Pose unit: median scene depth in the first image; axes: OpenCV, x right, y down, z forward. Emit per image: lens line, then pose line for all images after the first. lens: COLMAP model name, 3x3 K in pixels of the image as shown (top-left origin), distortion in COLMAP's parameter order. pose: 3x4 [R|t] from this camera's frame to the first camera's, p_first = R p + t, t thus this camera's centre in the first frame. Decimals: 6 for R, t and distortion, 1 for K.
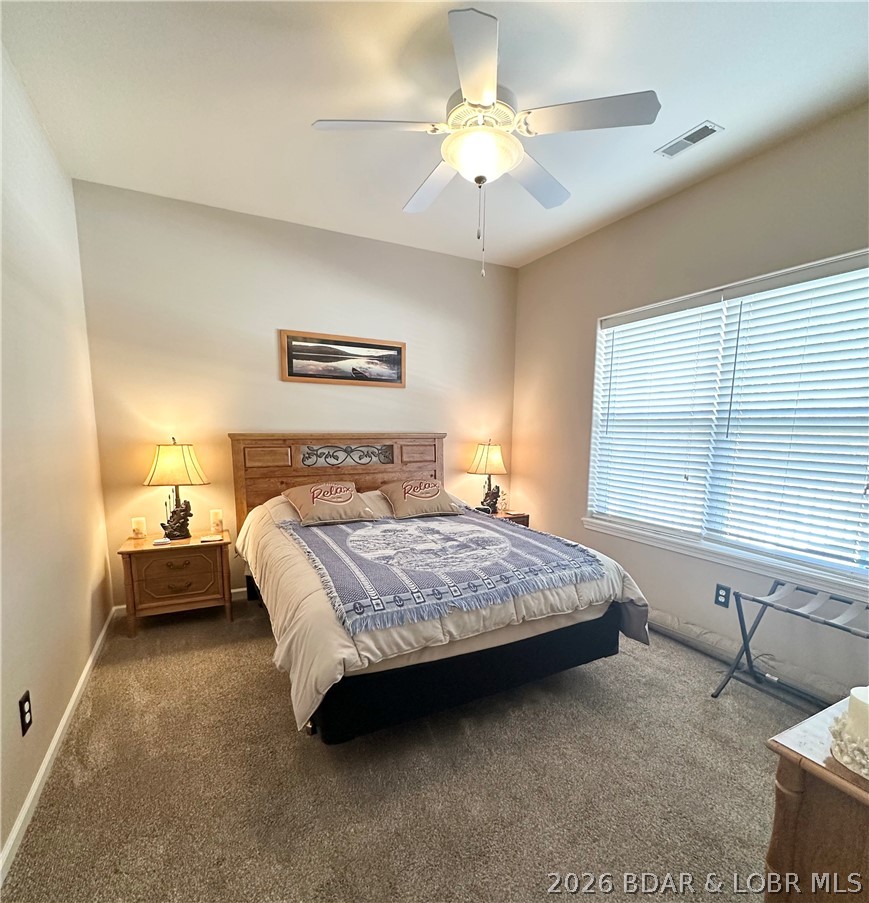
lens RADIAL K [[460.0, 0, 440.3], [0, 460.0, 496.8], [0, 0, 1]] dist [-0.000336, 0.000095]
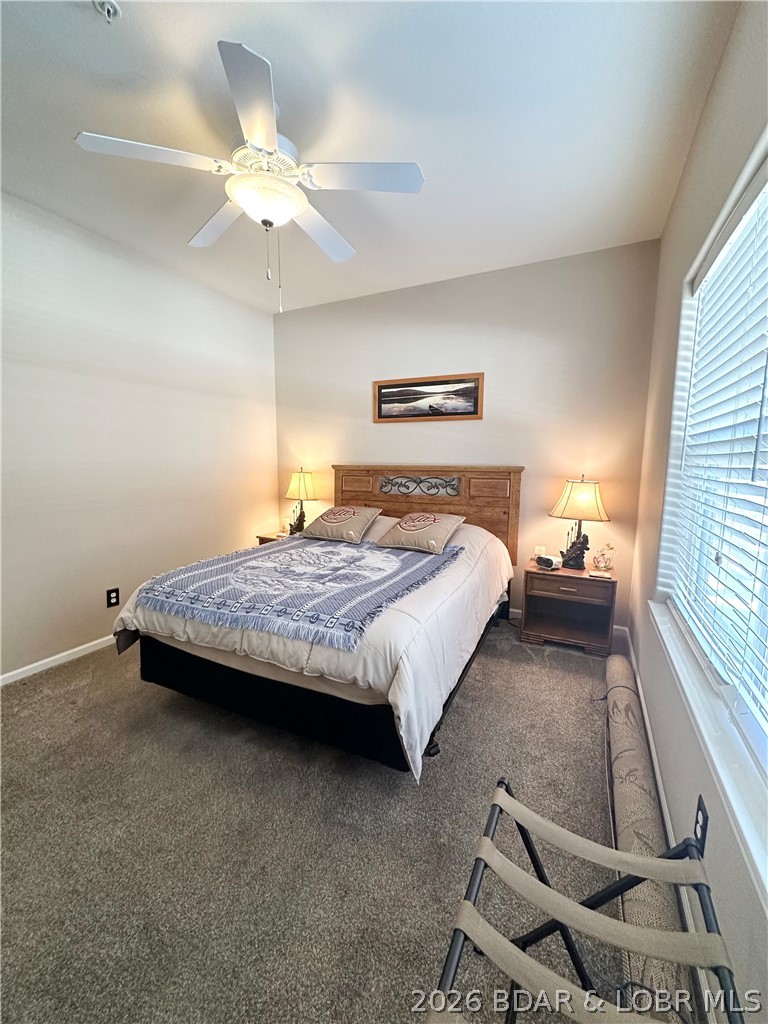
lens RADIAL K [[408.7, 0, 384.4], [0, 408.7, 512.6], [0, 0, 1]] dist [-0.000600, -0.000071]
pose [[0.590098, 0.099524, -0.801174, 0.558386], [-0.119248, 0.992232, 0.035427, -0.054066], [0.798476, 0.074633, 0.597382, 0.374932]]
